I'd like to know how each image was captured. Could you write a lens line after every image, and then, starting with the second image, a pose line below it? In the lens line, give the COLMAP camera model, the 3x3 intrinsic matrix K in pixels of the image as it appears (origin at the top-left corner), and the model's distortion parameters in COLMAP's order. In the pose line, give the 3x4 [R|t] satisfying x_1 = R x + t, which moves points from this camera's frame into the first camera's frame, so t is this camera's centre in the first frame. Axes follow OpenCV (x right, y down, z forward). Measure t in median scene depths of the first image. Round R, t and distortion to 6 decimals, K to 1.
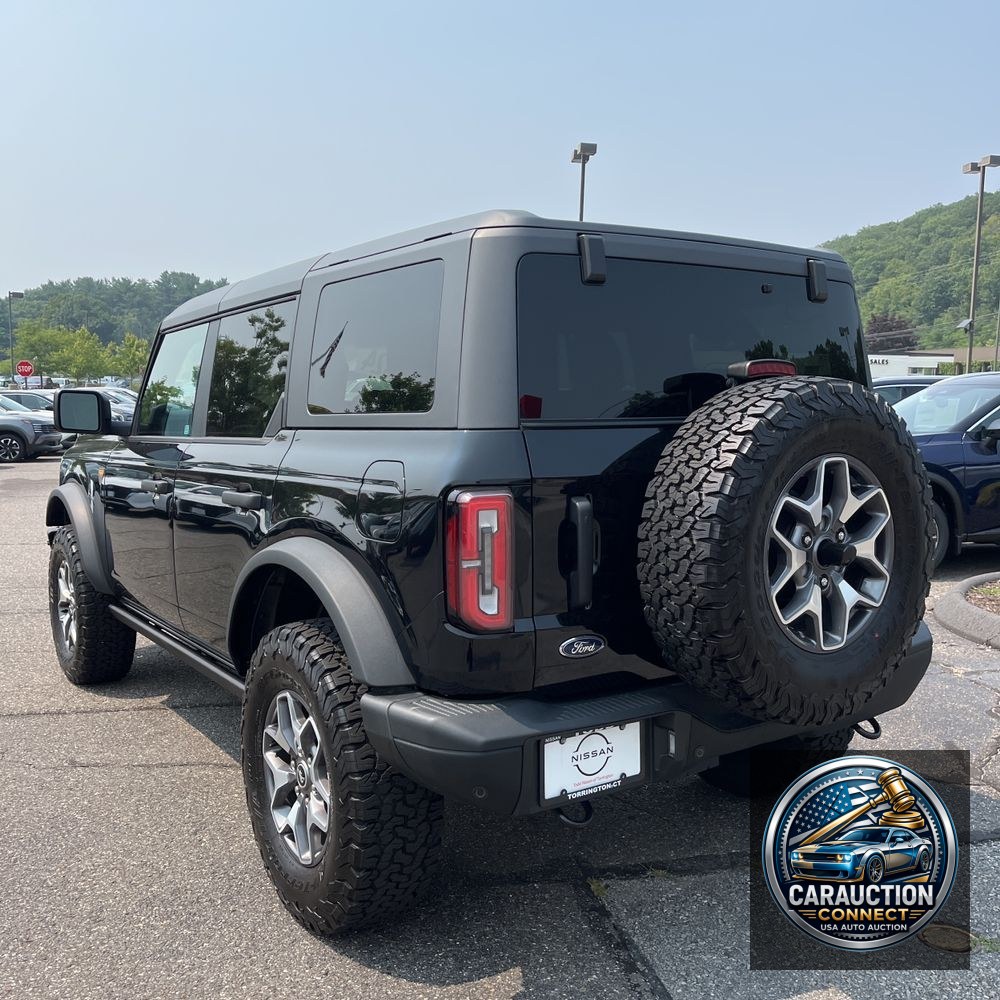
lens RADIAL K [[1009.7, 0, 500.7], [0, 1009.7, 506.0], [0, 0, 1]] dist [0.110781, -0.202457]
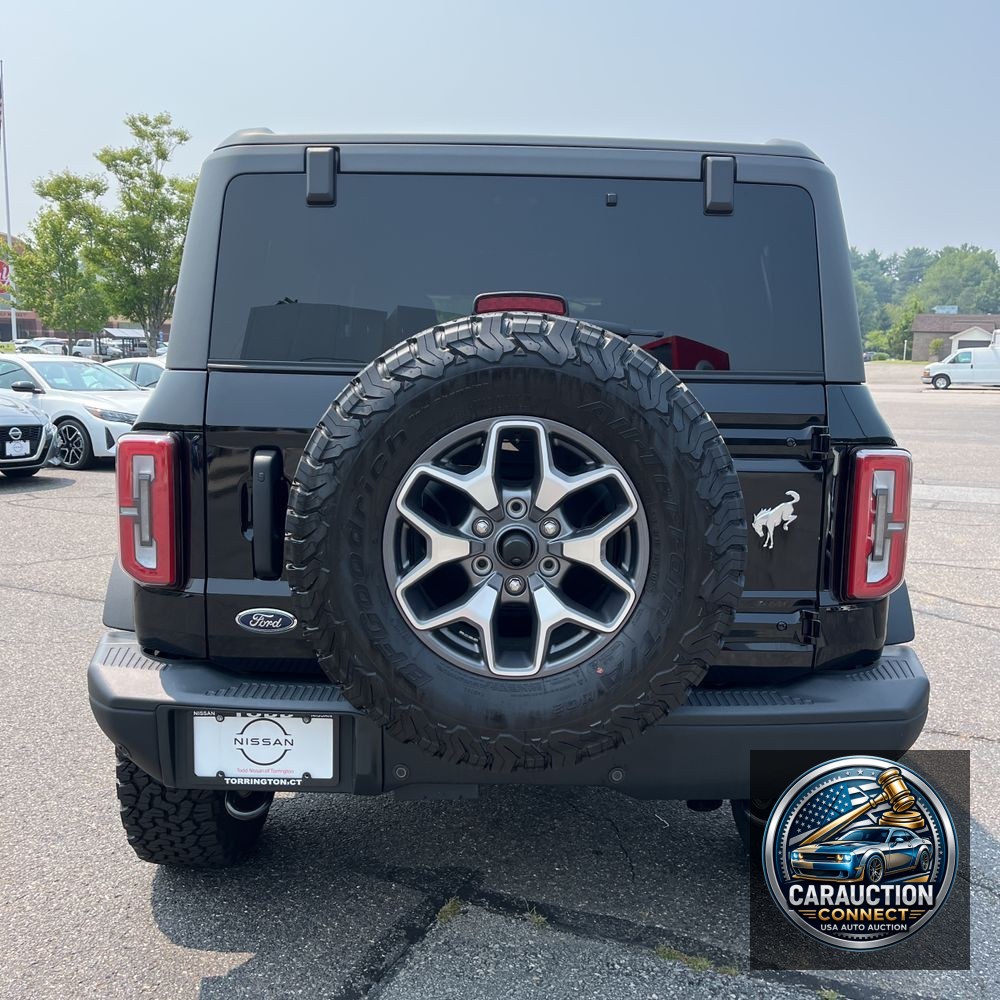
lens RADIAL K [[1018.9, 0, 501.7], [0, 1018.9, 511.1], [0, 0, 1]] dist [0.029384, 0.028340]
pose [[0.827039, 0.097817, -0.553569, 0.729656], [-0.080590, 0.995204, 0.055453, -0.021730], [0.556338, -0.001250, 0.830955, 0.372925]]
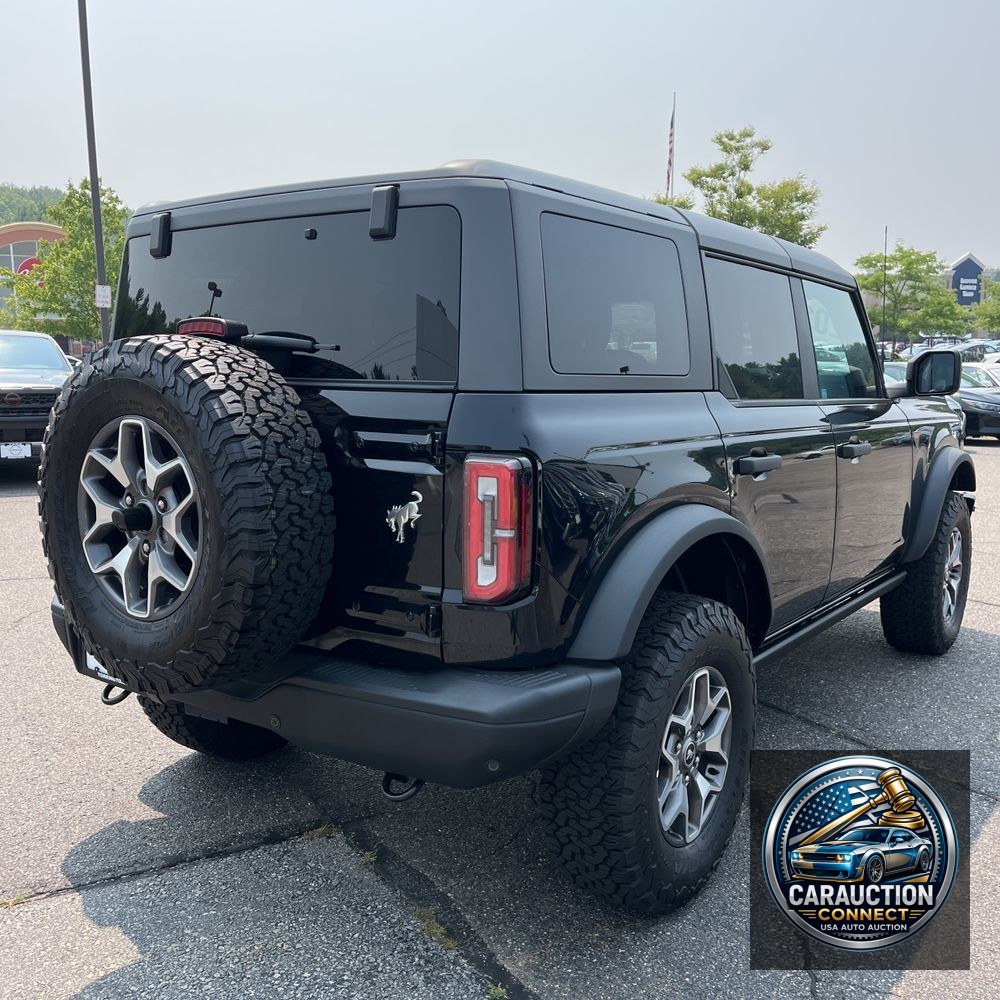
lens RADIAL K [[1020.1, 0, 500.0], [0, 1020.1, 500.0], [0, 0, 1]] dist [0.026975, 0.005879]
pose [[0.339733, 0.134437, -0.930864, 1.349725], [-0.104328, 0.989010, 0.104759, -0.108841], [0.934718, 0.061525, 0.350025, 0.981787]]
